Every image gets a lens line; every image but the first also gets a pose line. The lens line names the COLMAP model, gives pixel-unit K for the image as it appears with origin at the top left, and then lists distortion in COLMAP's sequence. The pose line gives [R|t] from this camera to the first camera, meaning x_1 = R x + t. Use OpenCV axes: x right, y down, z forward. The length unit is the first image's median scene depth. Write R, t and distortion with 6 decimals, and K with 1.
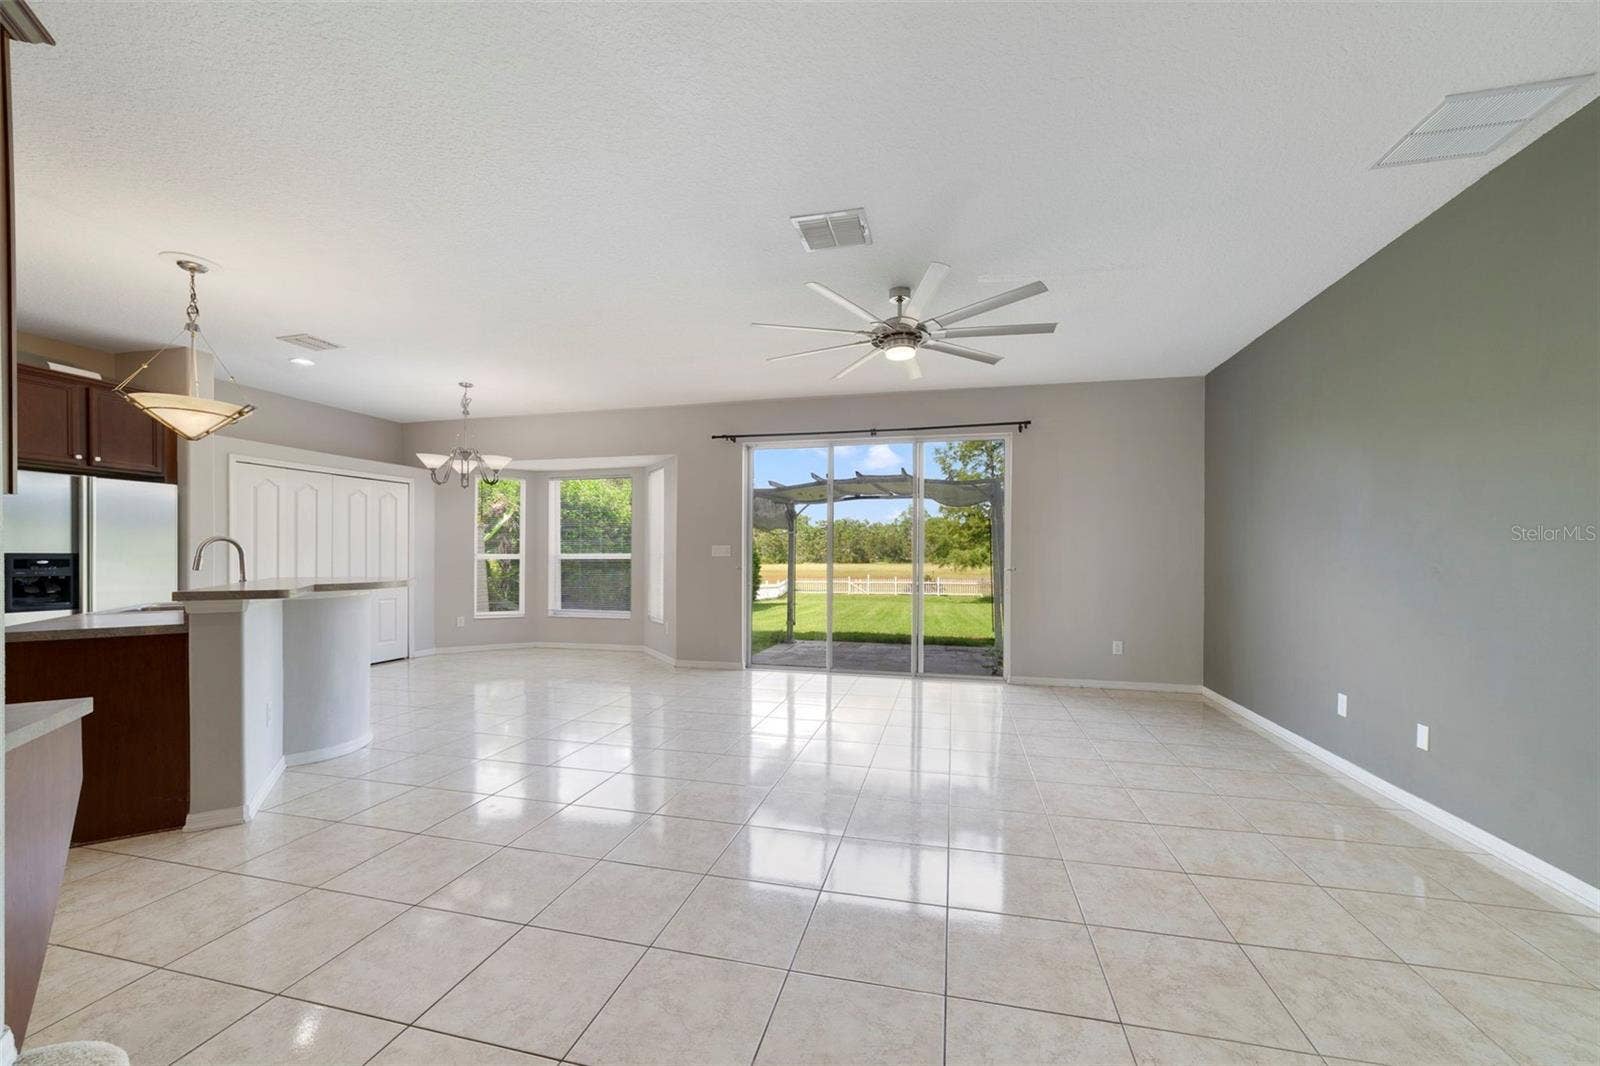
lens RADIAL K [[612.3, 0, 797.1], [0, 612.3, 563.4], [0, 0, 1]] dist [0.010912, 0.000002]
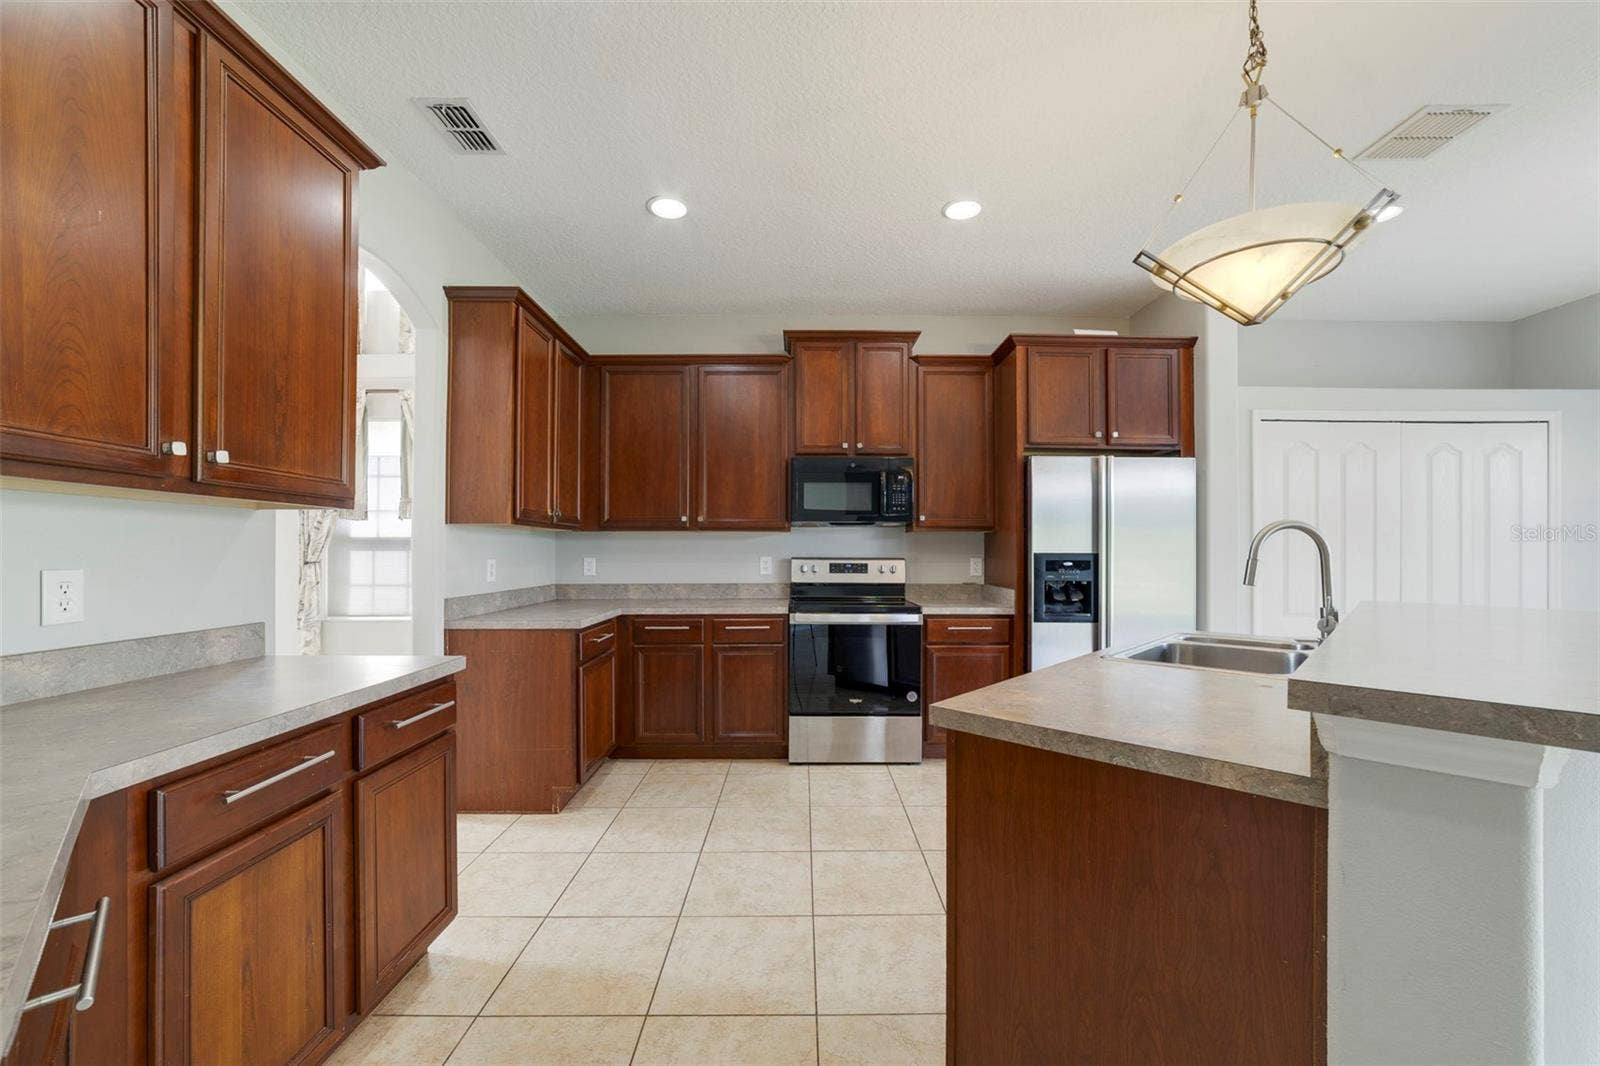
lens RADIAL K [[615.3, 0, 806.1], [0, 615.3, 539.0], [0, 0, 1]] dist [-0.000493, 0.000065]
pose [[0.255286, -0.025658, -0.966525, -0.291571], [-0.012713, 0.999472, -0.029891, -0.003805], [0.966782, 0.019918, 0.254825, 0.260225]]
